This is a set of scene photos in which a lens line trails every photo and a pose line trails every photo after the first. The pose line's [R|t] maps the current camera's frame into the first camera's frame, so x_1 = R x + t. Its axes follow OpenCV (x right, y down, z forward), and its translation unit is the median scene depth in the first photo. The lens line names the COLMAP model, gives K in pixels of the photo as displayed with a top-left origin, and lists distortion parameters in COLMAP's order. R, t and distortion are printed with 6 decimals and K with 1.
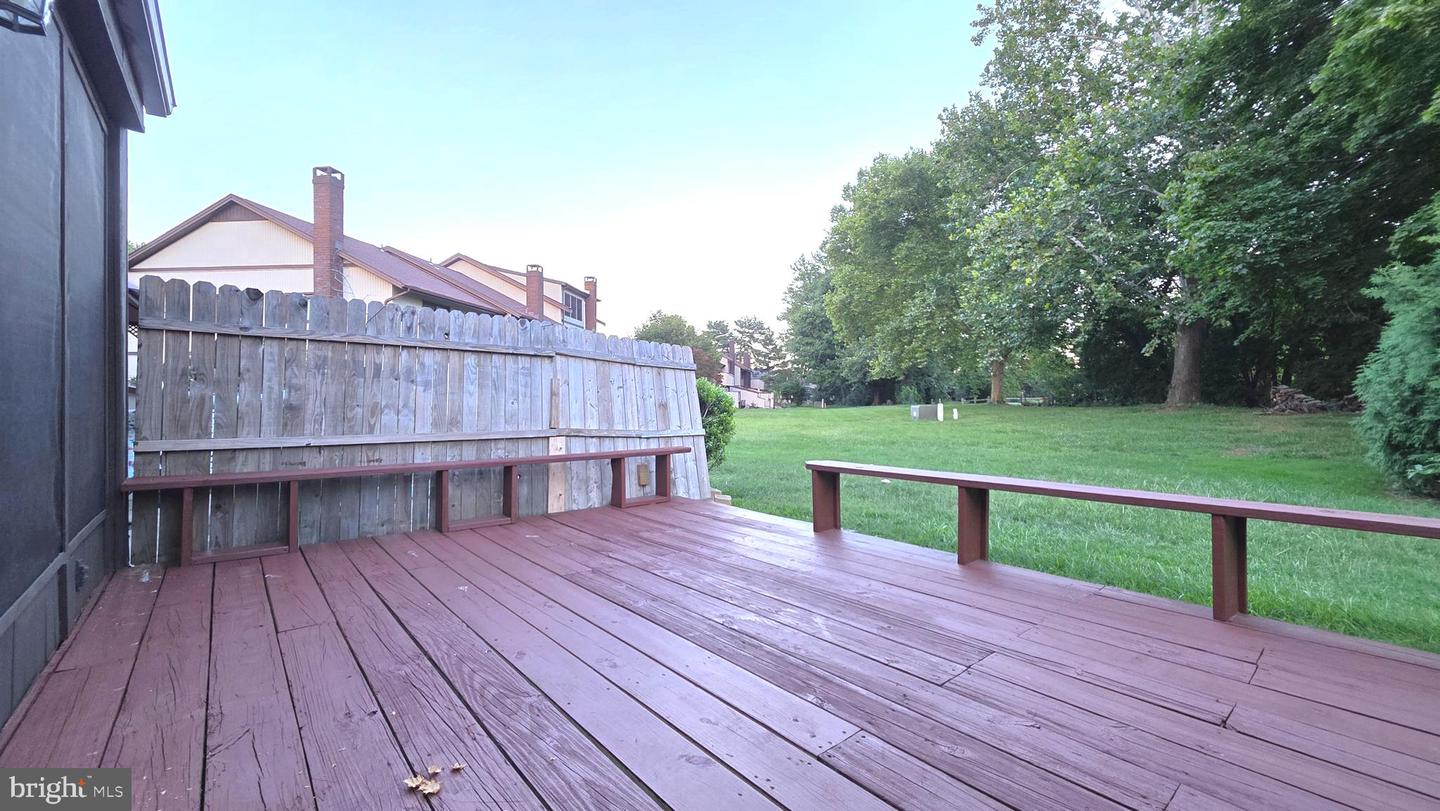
lens RADIAL K [[586.1, 0, 718.5], [0, 586.1, 401.8], [0, 0, 1]] dist [0.004824, 0.000033]
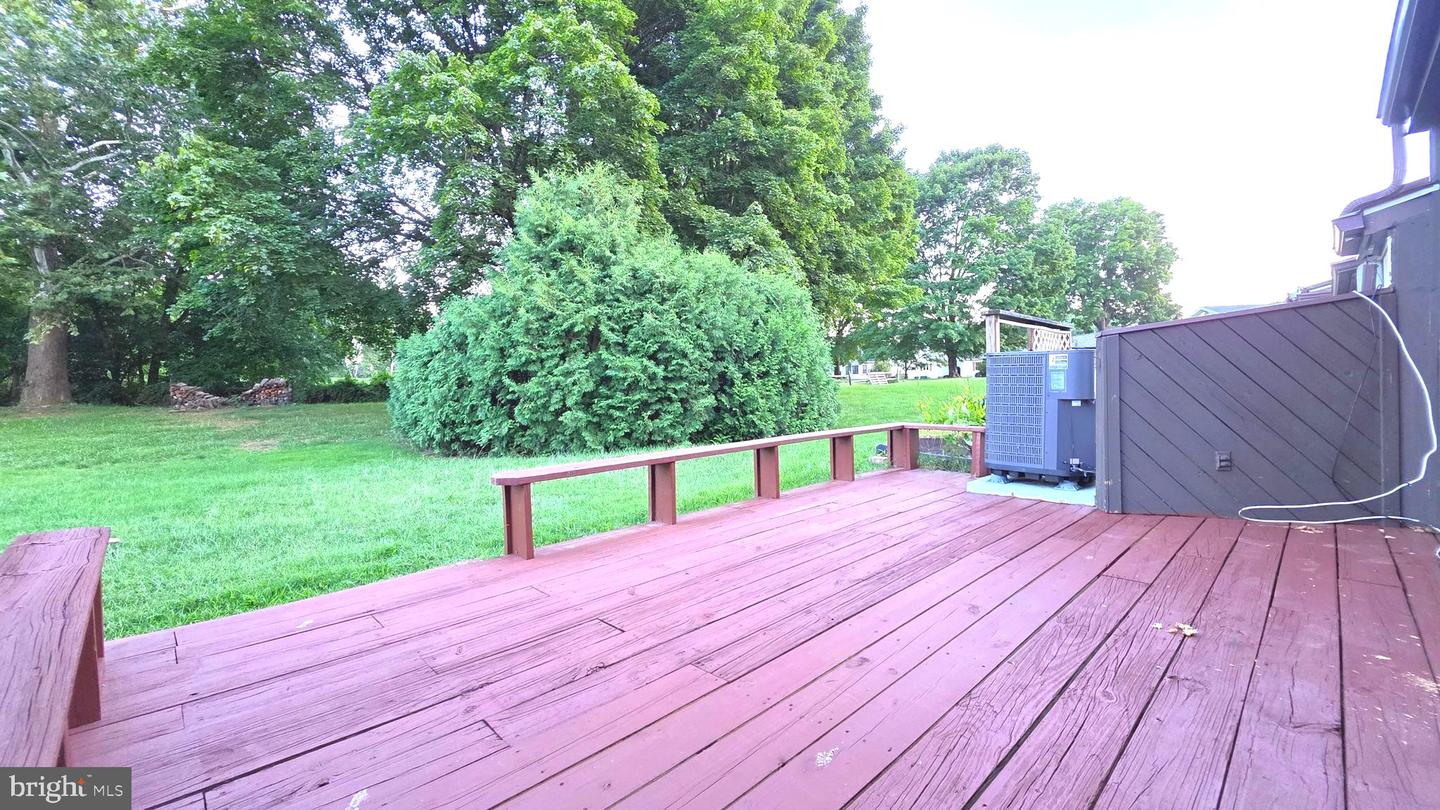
lens RADIAL K [[600.6, 0, 719.6], [0, 600.6, 397.6], [0, 0, 1]] dist [0.006102, -0.000155]
pose [[-0.077707, -0.022325, 0.996726, -0.079556], [0.026941, 0.999337, 0.024484, -0.001684], [-0.996612, 0.028755, -0.077054, 0.093531]]
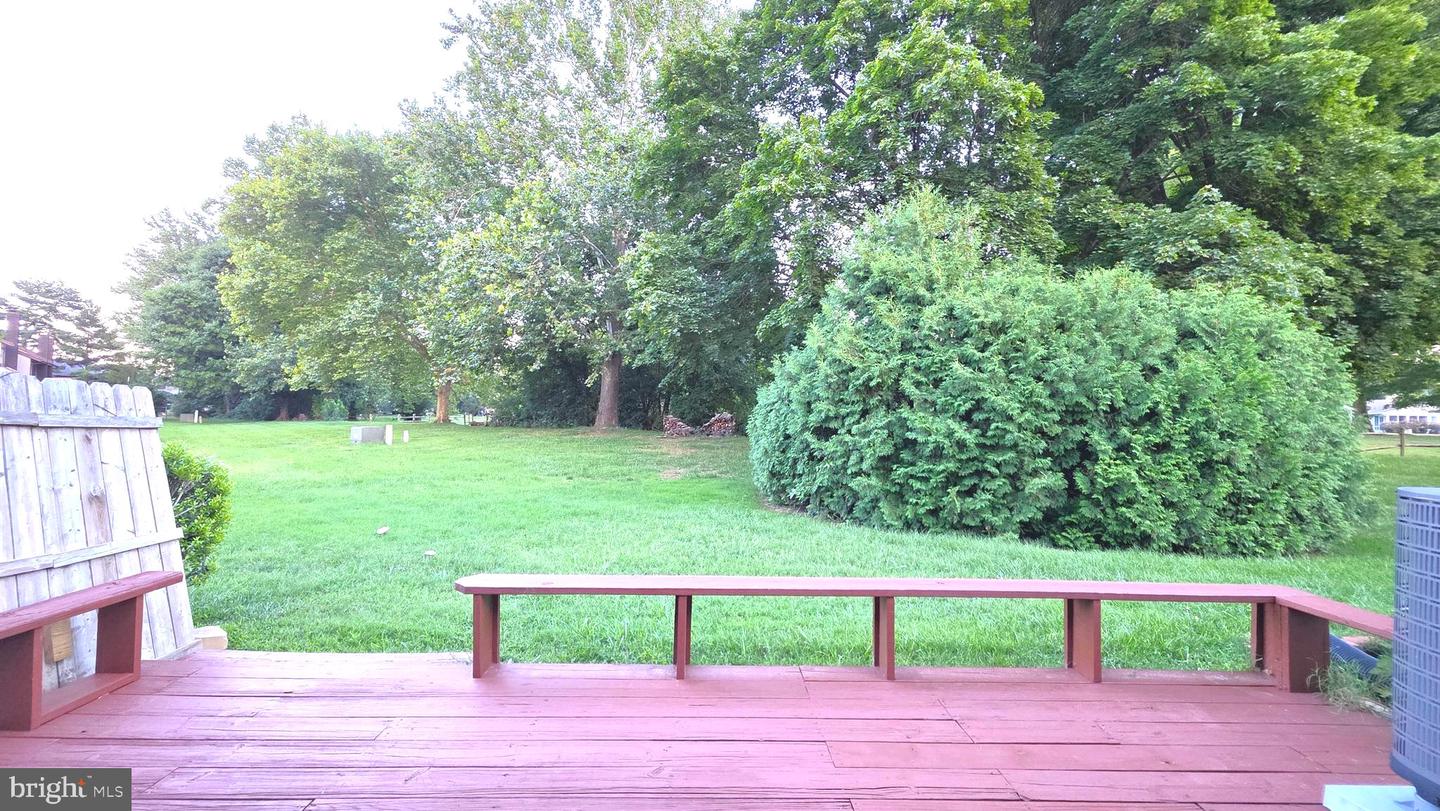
lens RADIAL K [[614.8, 0, 712.6], [0, 614.8, 398.6], [0, 0, 1]] dist [0.002804, 0.000154]
pose [[0.629737, 0.034284, 0.776052, -0.030918], [-0.015885, 0.999385, -0.031261, -0.013177], [-0.776646, 0.007358, 0.629894, 0.031973]]
